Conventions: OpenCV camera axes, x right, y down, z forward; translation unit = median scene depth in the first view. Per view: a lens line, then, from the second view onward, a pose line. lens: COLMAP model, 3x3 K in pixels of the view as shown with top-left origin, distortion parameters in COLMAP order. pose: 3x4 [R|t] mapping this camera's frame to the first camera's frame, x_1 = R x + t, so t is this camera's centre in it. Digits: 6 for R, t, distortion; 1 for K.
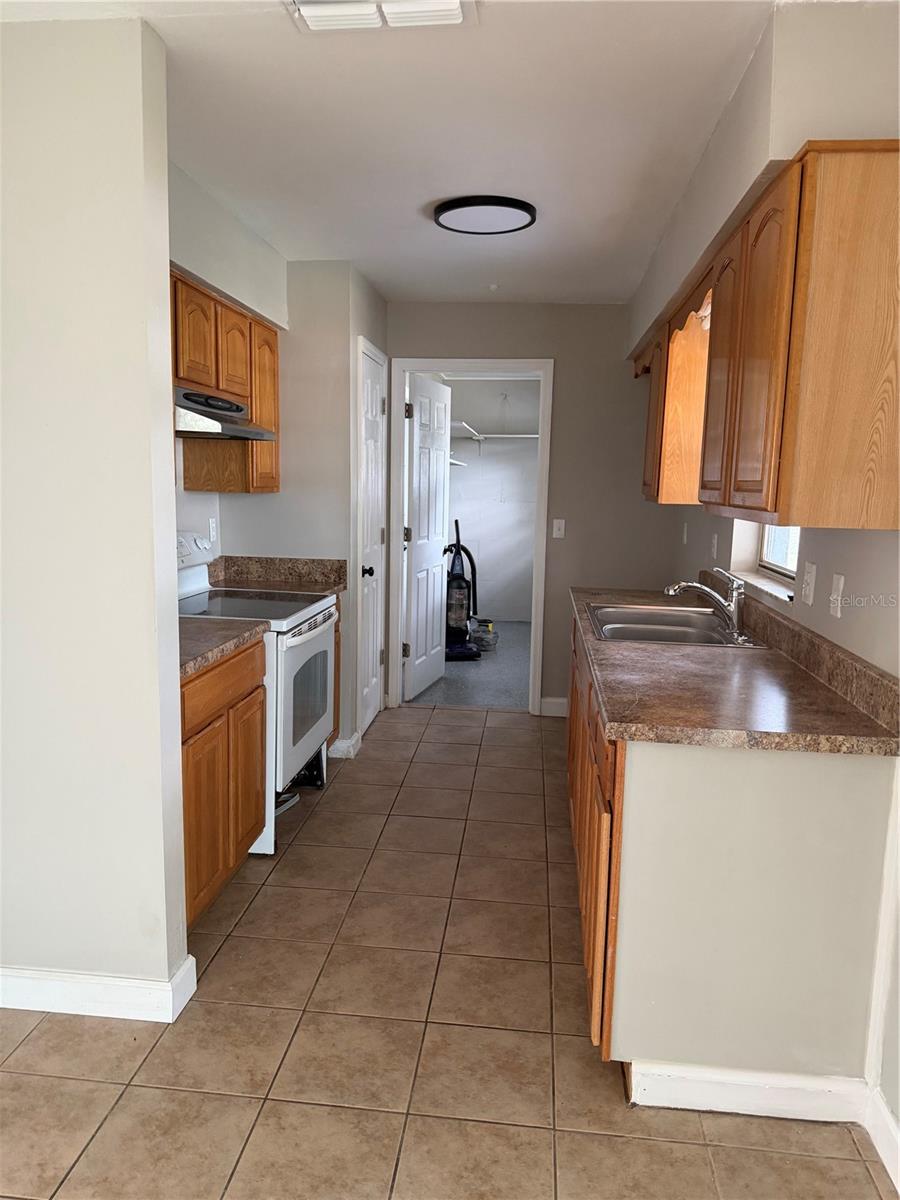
lens RADIAL K [[845.0, 0, 448.8], [0, 845.0, 598.4], [0, 0, 1]] dist [0.008275, 0.000641]
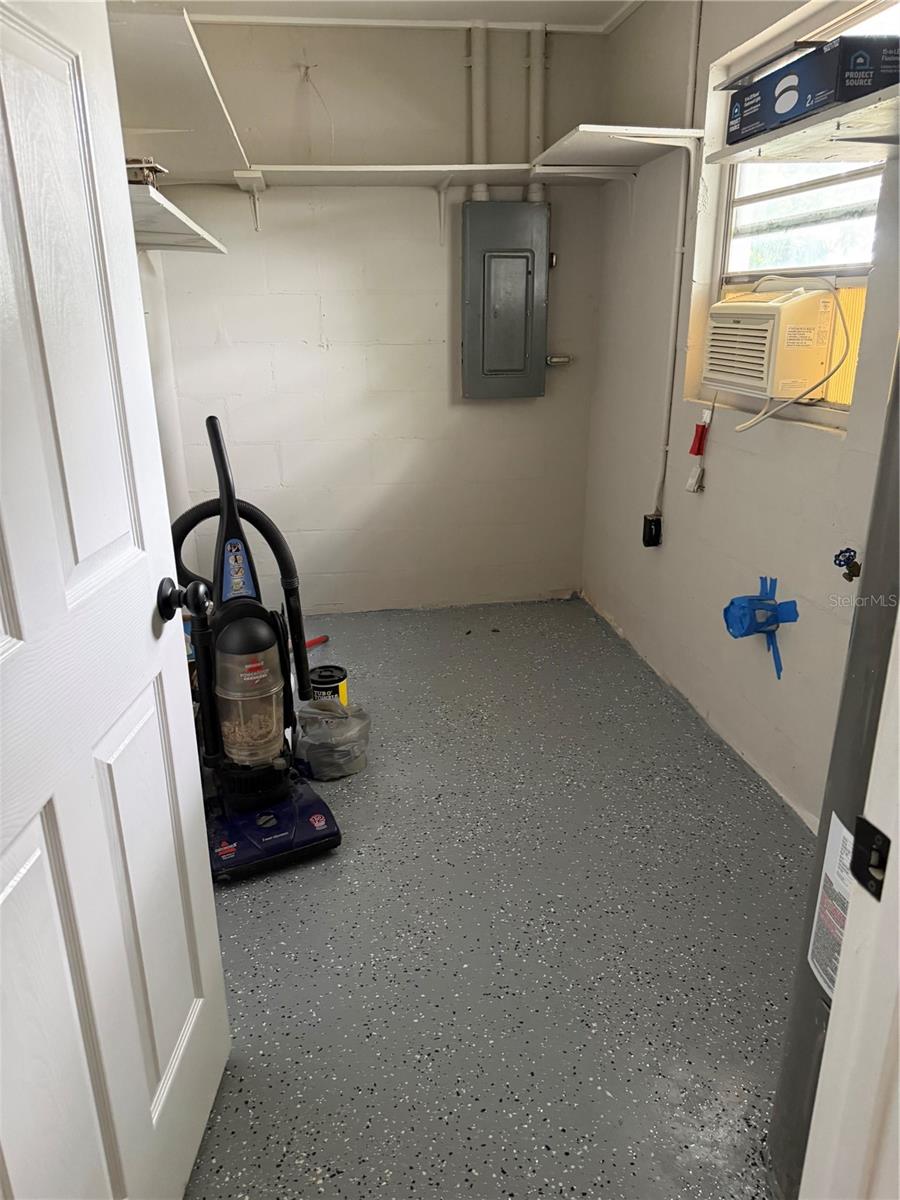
lens RADIAL K [[845.0, 0, 449.9], [0, 845.0, 602.8], [0, 0, 1]] dist [0.008275, 0.000641]
pose [[0.965840, -0.116479, 0.231486, 0.013323], [0.072815, 0.979284, 0.188948, -0.079021], [-0.248699, -0.165637, 0.954313, 0.688503]]
